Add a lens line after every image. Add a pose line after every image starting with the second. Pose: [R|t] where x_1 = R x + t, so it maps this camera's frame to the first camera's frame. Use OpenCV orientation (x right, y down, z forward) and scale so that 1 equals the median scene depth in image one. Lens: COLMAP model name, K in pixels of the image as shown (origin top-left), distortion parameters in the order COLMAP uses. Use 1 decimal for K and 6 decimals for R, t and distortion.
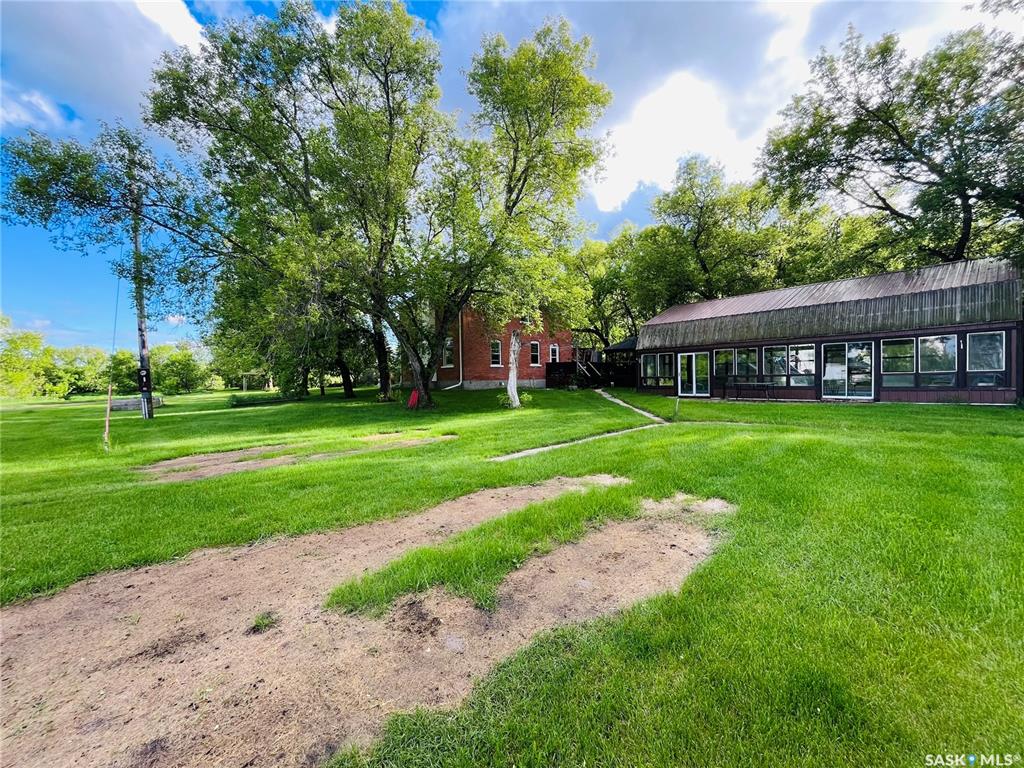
lens RADIAL K [[412.8, 0, 512.2], [0, 412.8, 386.7], [0, 0, 1]] dist [0.000792, -0.000064]
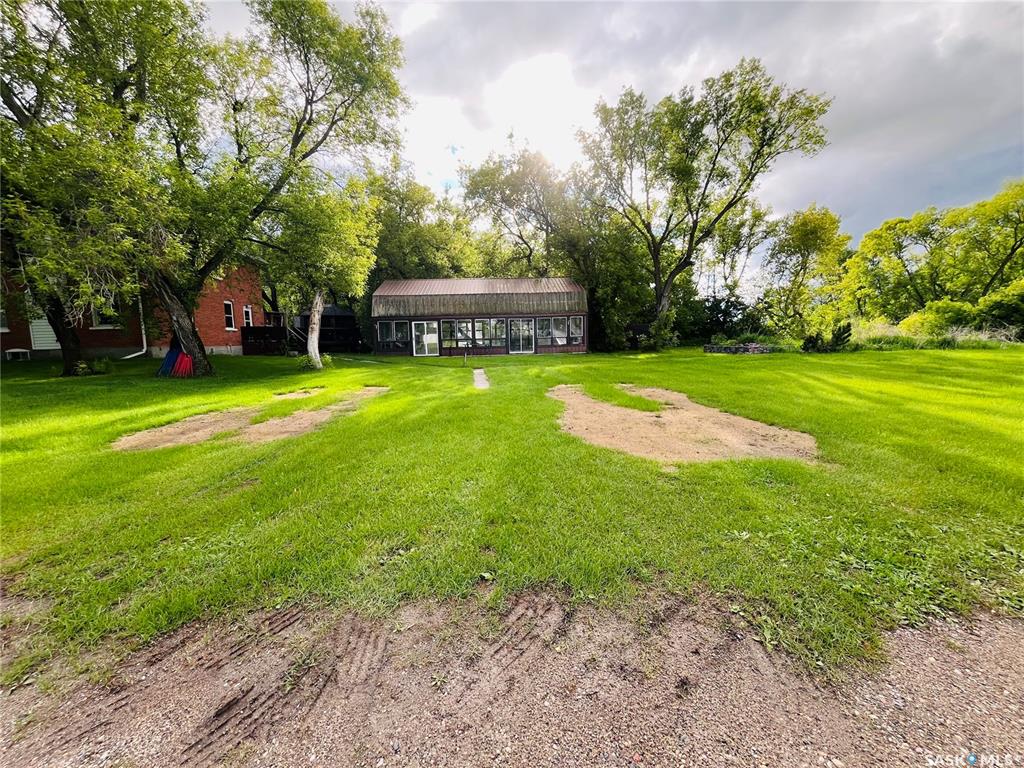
lens RADIAL K [[412.8, 0, 512.3], [0, 412.8, 382.9], [0, 0, 1]] dist [0.000792, -0.000064]
pose [[0.602992, -0.075473, 0.794169, -0.388300], [0.030385, 0.996965, 0.071675, 0.020975], [-0.797168, -0.019089, 0.603455, 0.022887]]
